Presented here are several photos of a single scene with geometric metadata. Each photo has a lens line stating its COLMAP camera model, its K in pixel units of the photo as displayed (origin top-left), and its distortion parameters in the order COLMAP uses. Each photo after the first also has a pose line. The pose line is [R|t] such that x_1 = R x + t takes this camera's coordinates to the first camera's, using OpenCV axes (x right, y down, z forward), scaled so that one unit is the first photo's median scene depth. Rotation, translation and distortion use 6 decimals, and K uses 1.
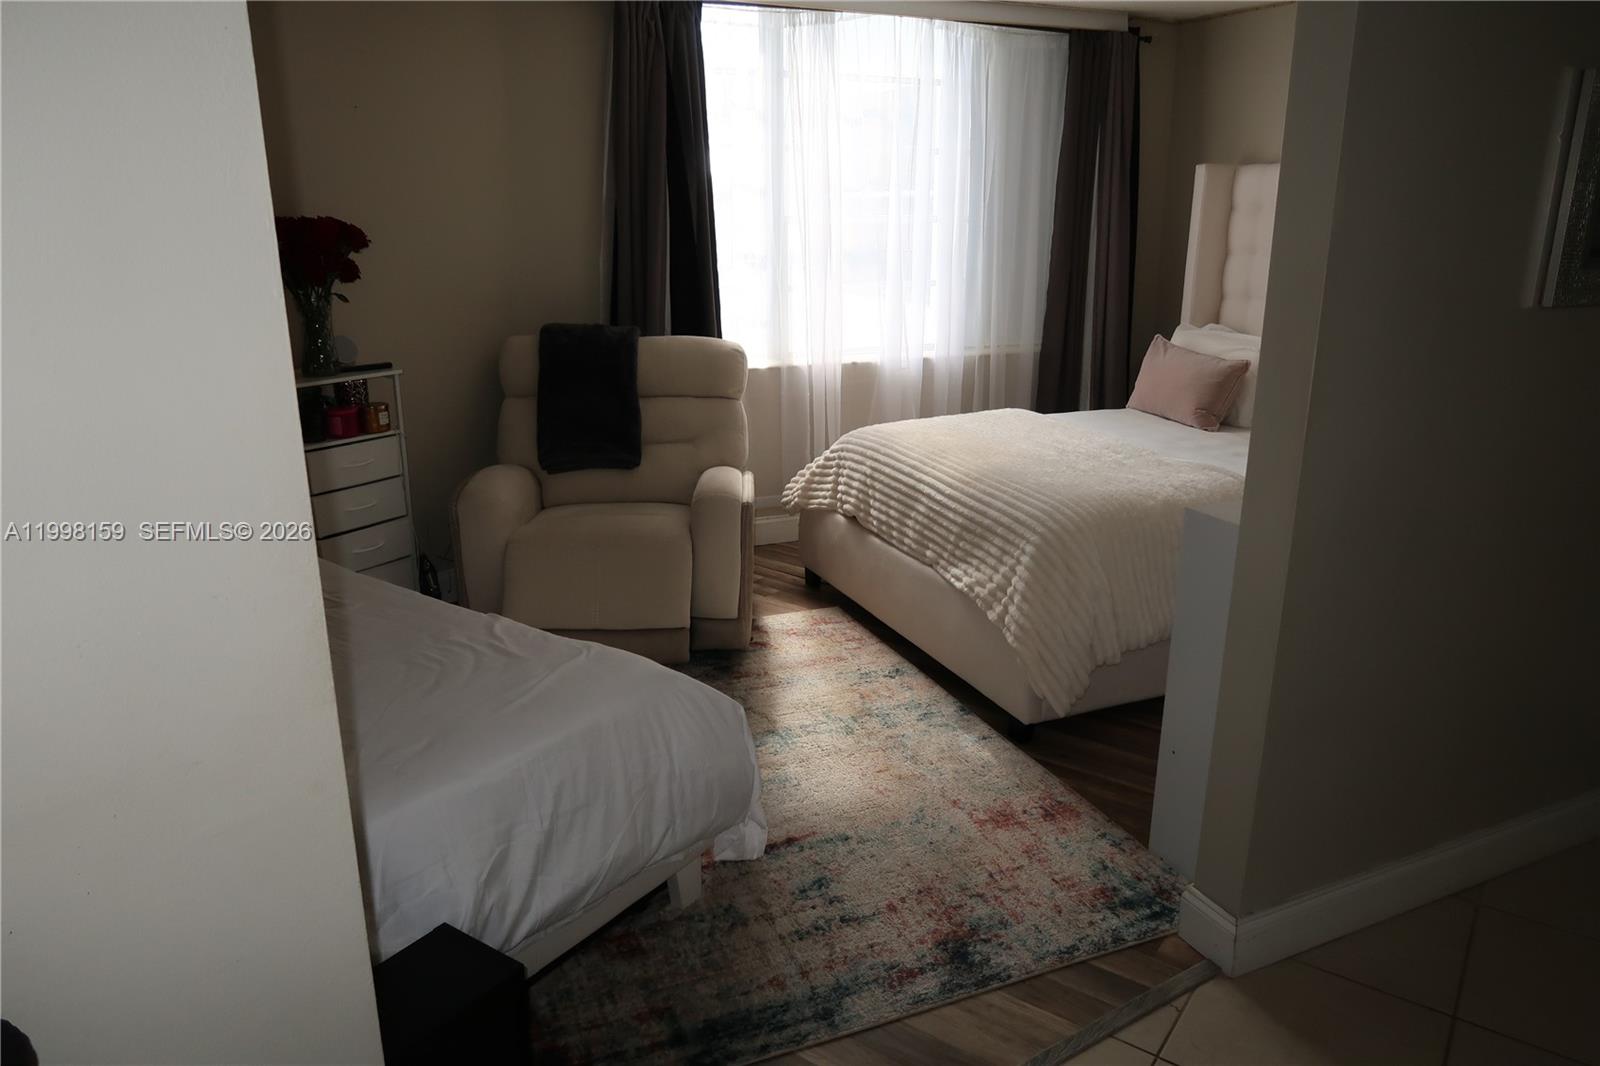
lens RADIAL K [[1098.3, 0, 800.0], [0, 1098.3, 533.0], [0, 0, 1]] dist [-0.031048, 0.005639]
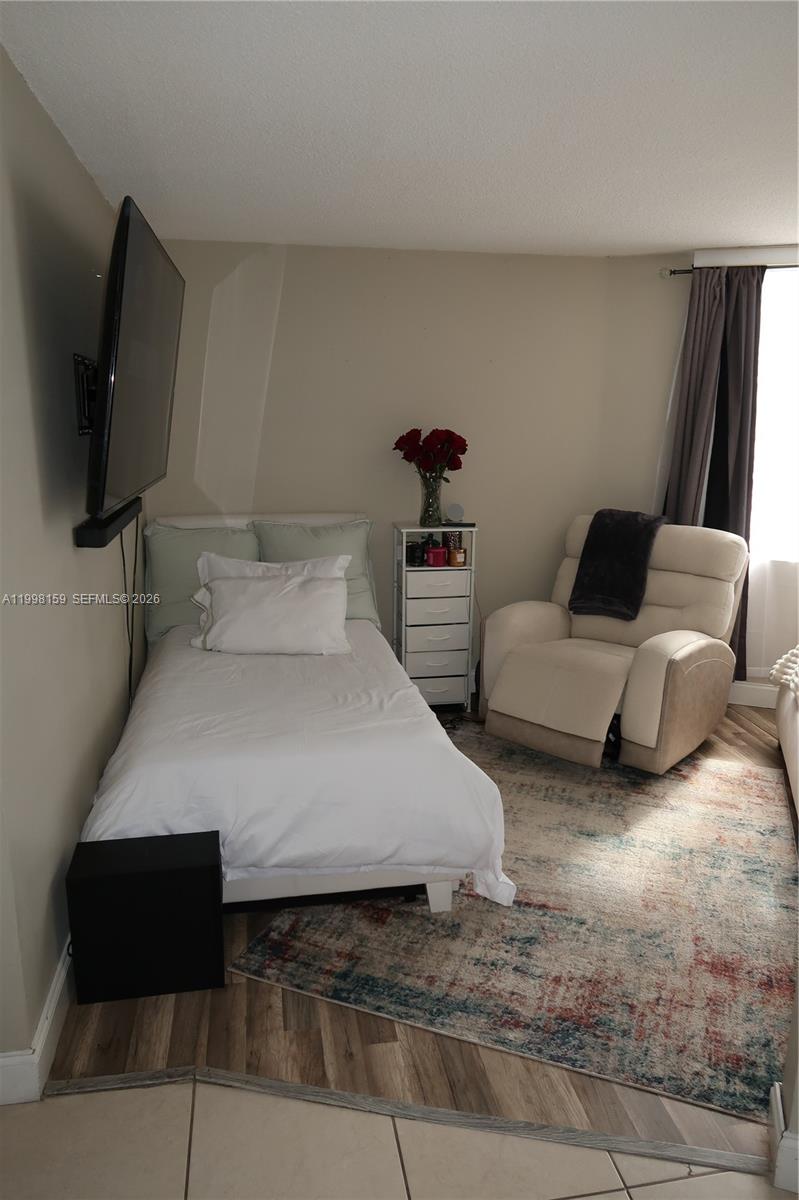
lens RADIAL K [[823.7, 0, 399.5], [0, 823.7, 600.0], [0, 0, 1]] dist [-0.031048, 0.005639]
pose [[0.719660, 0.155846, -0.676610, 0.357961], [-0.205913, 0.978550, 0.006379, -0.036028], [0.663091, 0.134732, 0.736313, 0.089603]]
